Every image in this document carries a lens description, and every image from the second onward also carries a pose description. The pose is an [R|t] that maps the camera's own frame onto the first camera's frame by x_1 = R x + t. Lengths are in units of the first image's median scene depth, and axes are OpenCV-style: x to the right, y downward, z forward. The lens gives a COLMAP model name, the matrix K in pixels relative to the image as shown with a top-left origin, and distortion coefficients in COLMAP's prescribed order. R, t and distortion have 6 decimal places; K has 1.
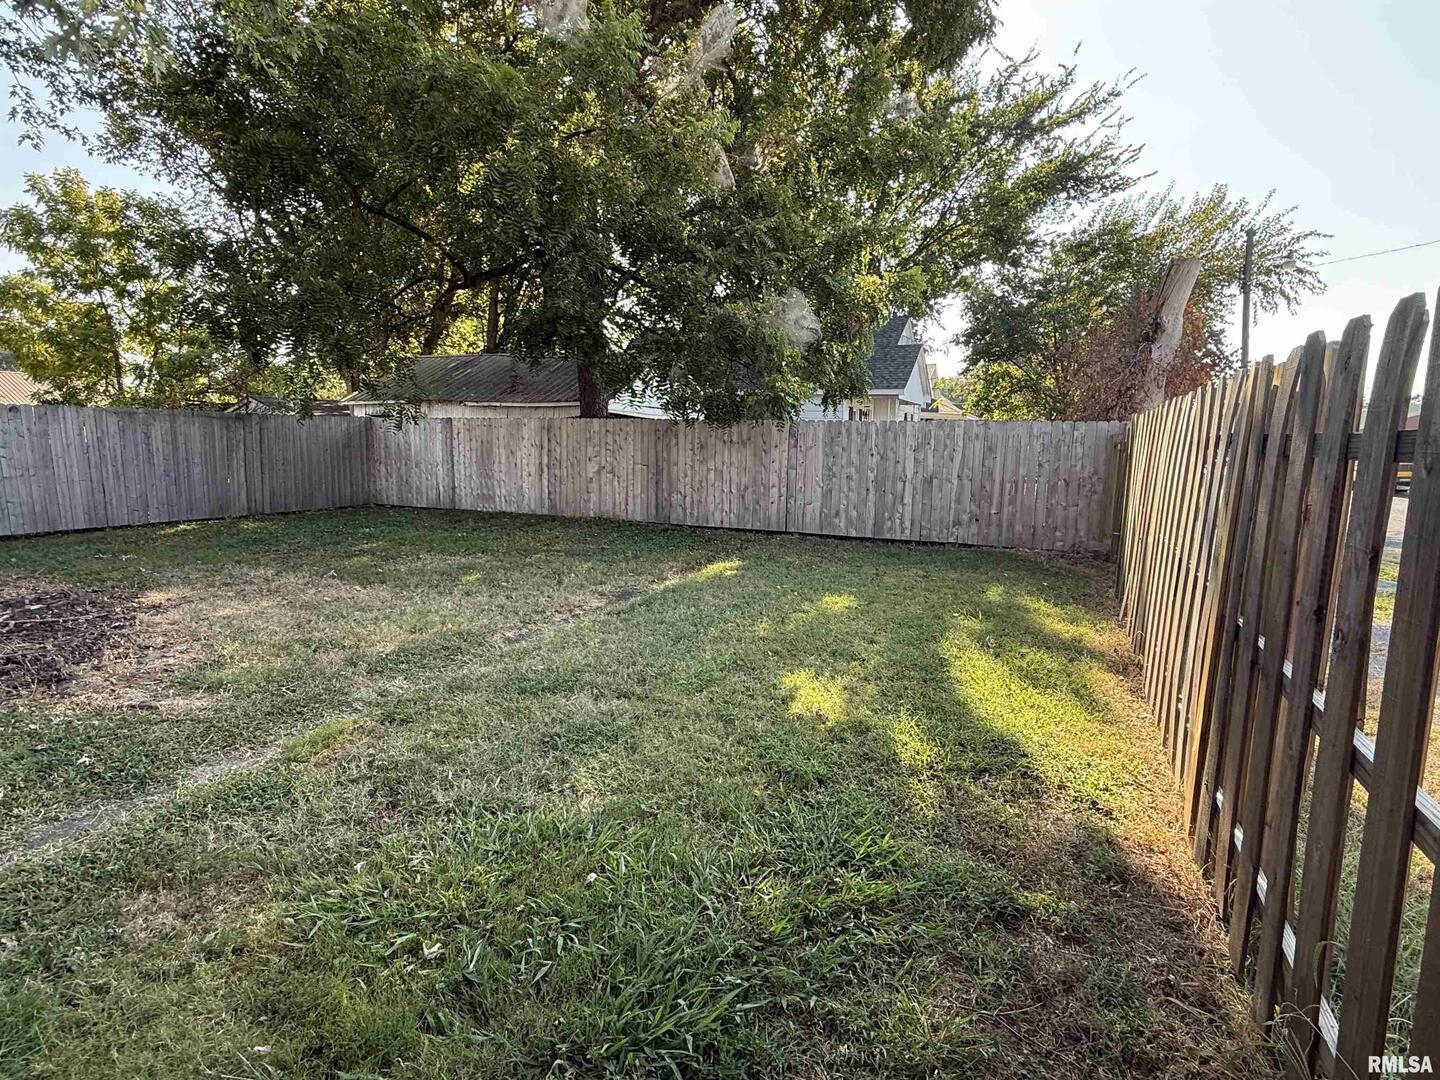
lens RADIAL K [[738.2, 0, 720.4], [0, 738.2, 539.9], [0, 0, 1]] dist [-0.002986, -0.000126]
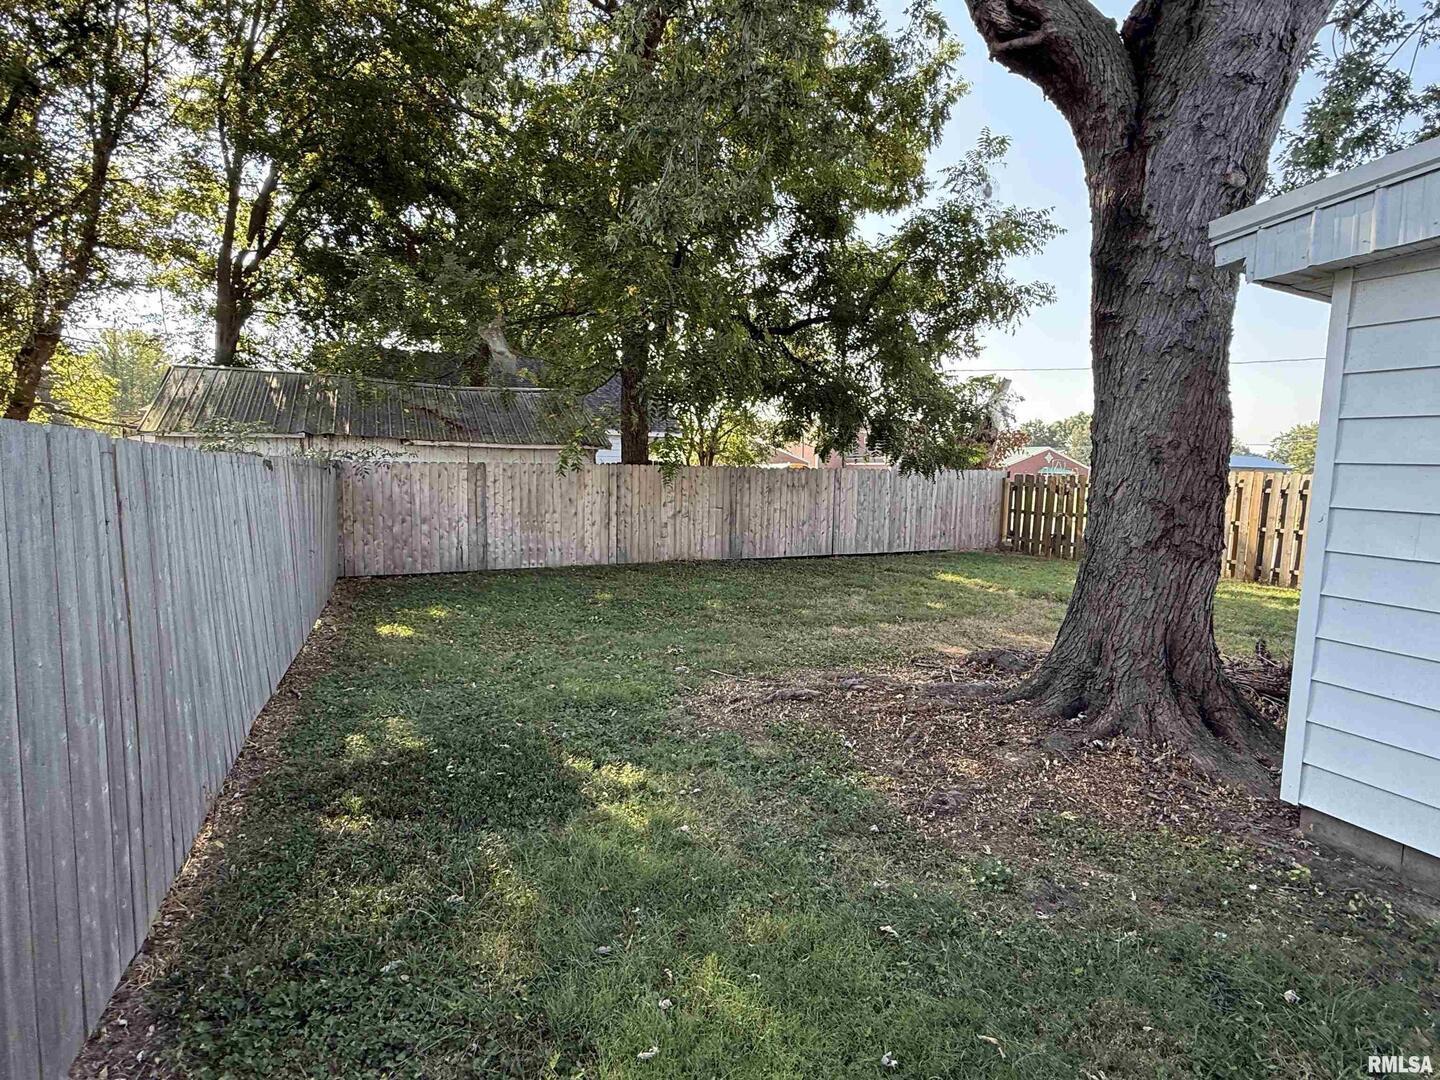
lens RADIAL K [[738.2, 0, 721.0], [0, 738.2, 547.8], [0, 0, 1]] dist [-0.002986, -0.000126]
pose [[0.666442, -0.086840, 0.740482, -0.861341], [0.100013, 0.994630, 0.026632, -0.067280], [-0.738818, 0.056309, 0.671548, 0.251227]]
